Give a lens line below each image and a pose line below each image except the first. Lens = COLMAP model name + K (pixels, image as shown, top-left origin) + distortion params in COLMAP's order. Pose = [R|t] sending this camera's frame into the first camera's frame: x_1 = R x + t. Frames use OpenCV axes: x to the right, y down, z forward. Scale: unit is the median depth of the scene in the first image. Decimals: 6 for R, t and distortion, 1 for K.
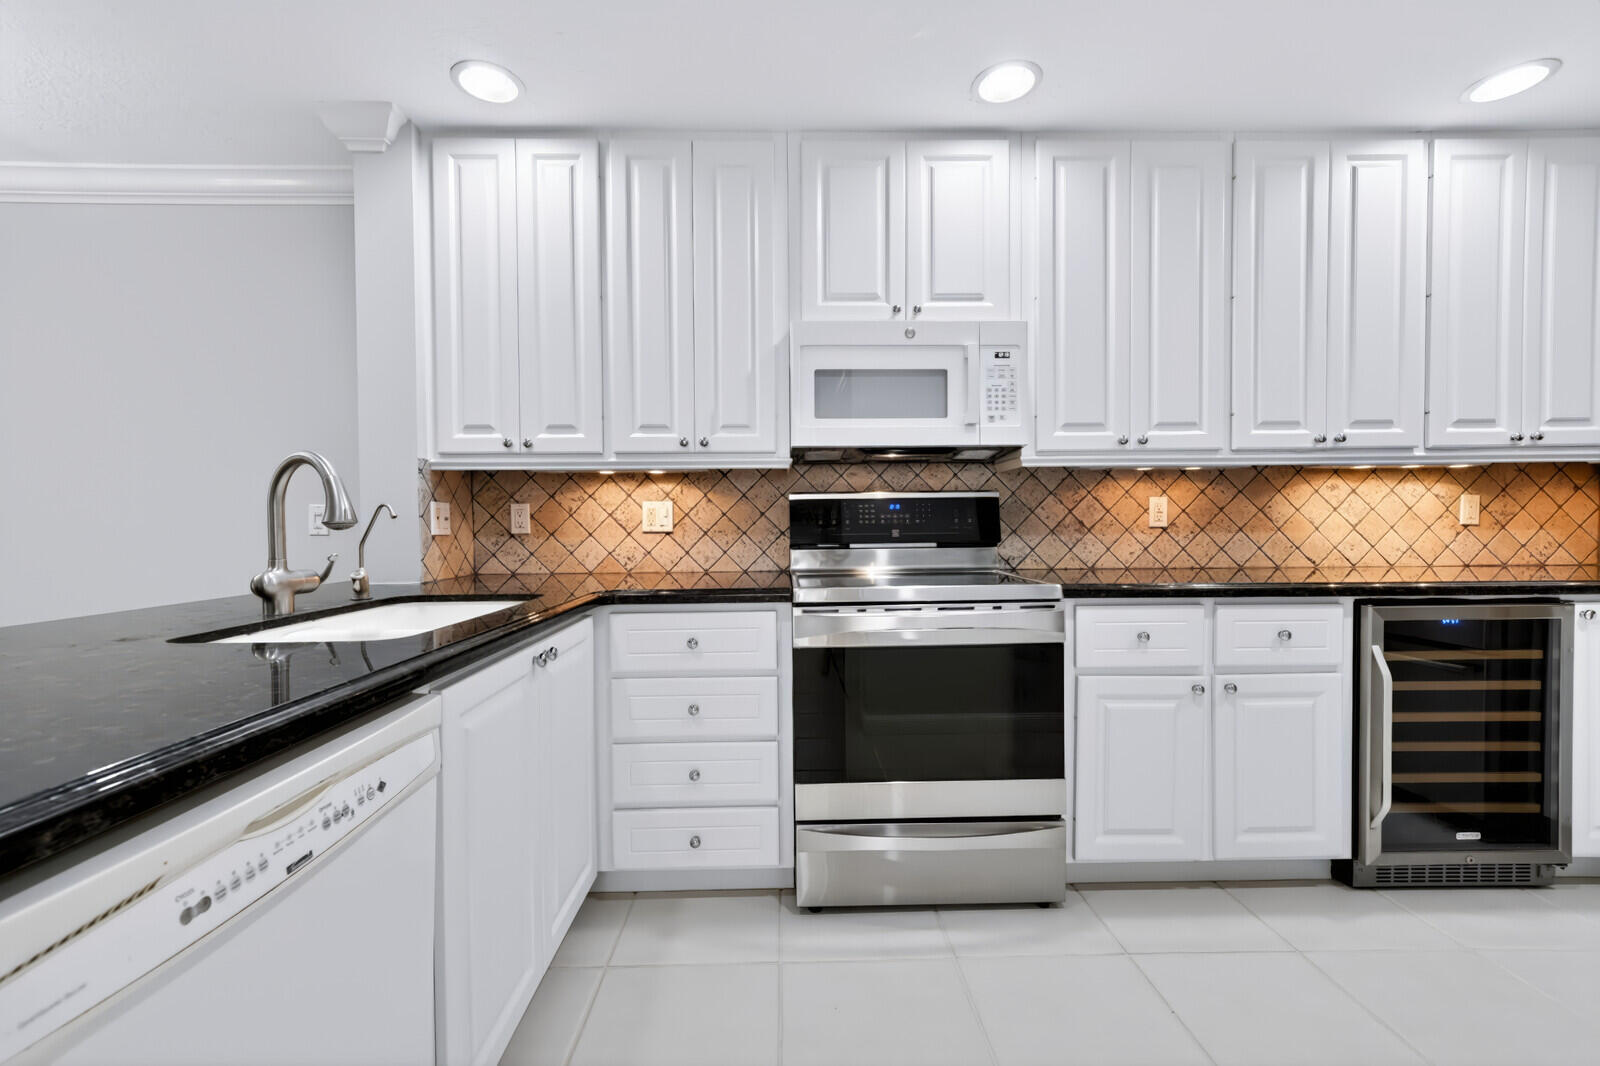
lens RADIAL K [[669.1, 0, 796.7], [0, 669.1, 536.5], [0, 0, 1]] dist [0.001158, 0.001635]
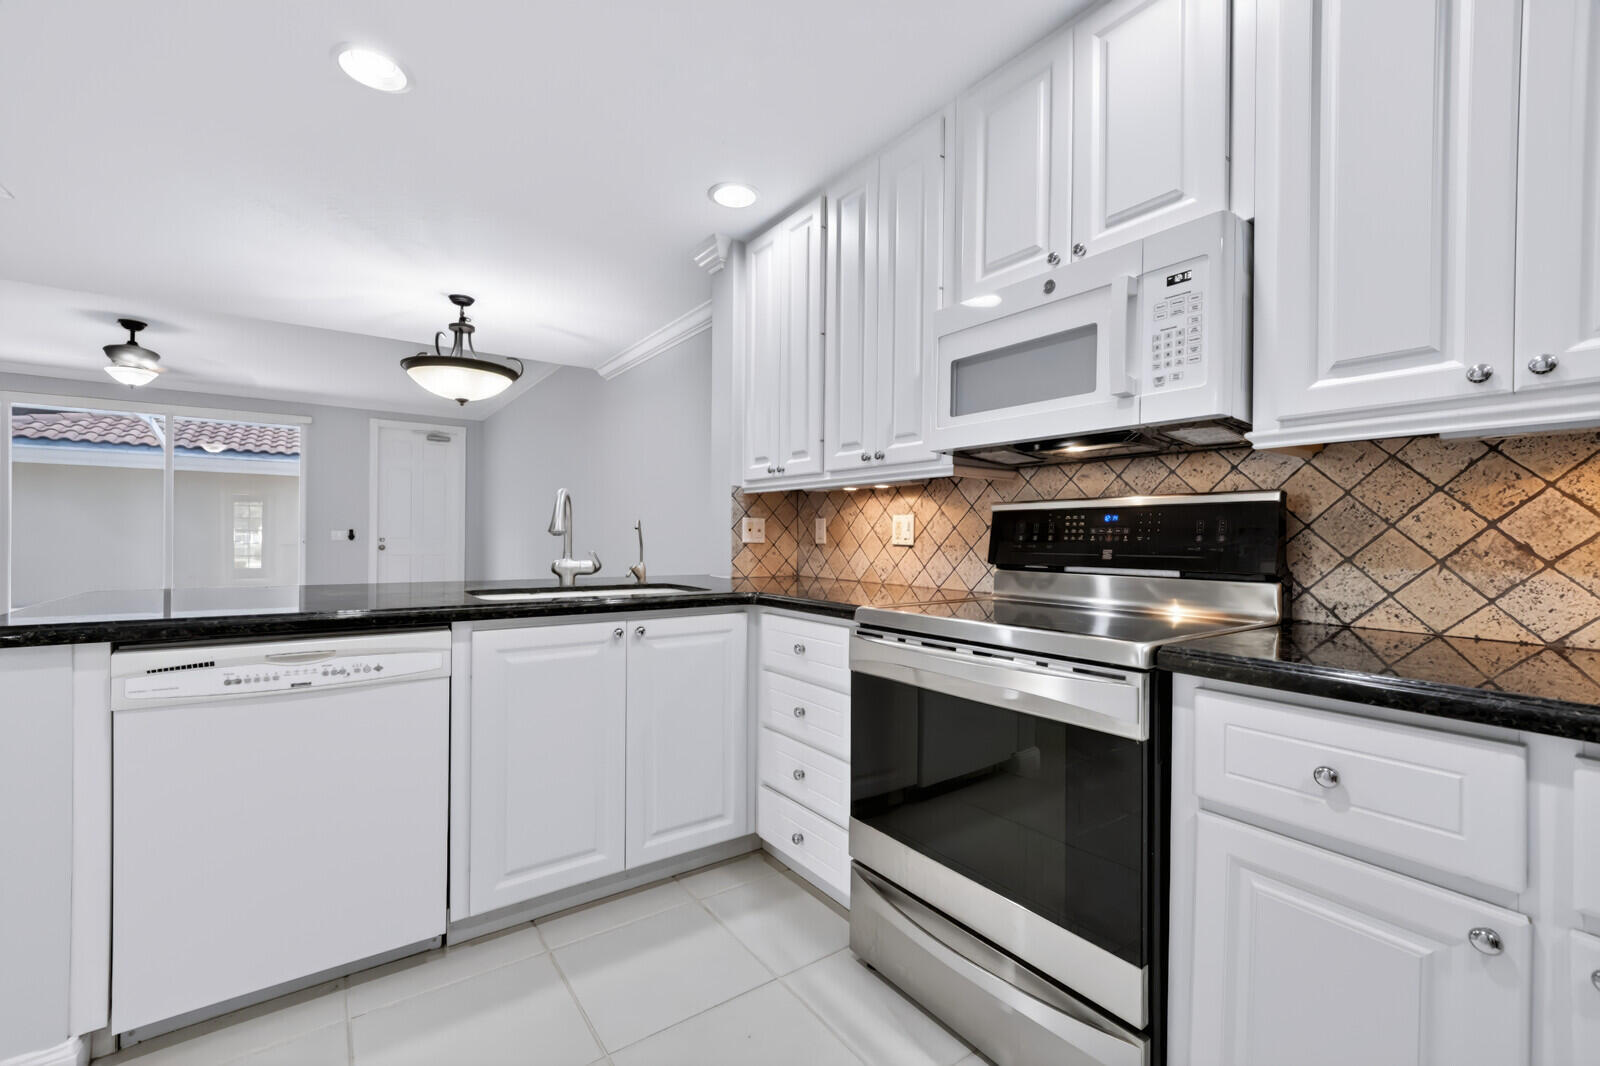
lens RADIAL K [[669.1, 0, 796.2], [0, 669.1, 538.9], [0, 0, 1]] dist [0.001158, 0.001635]
pose [[0.564061, 0.017169, -0.825555, 0.605141], [-0.031215, 0.999513, -0.000541, -0.011981], [0.825143, 0.026074, 0.564322, 0.334422]]
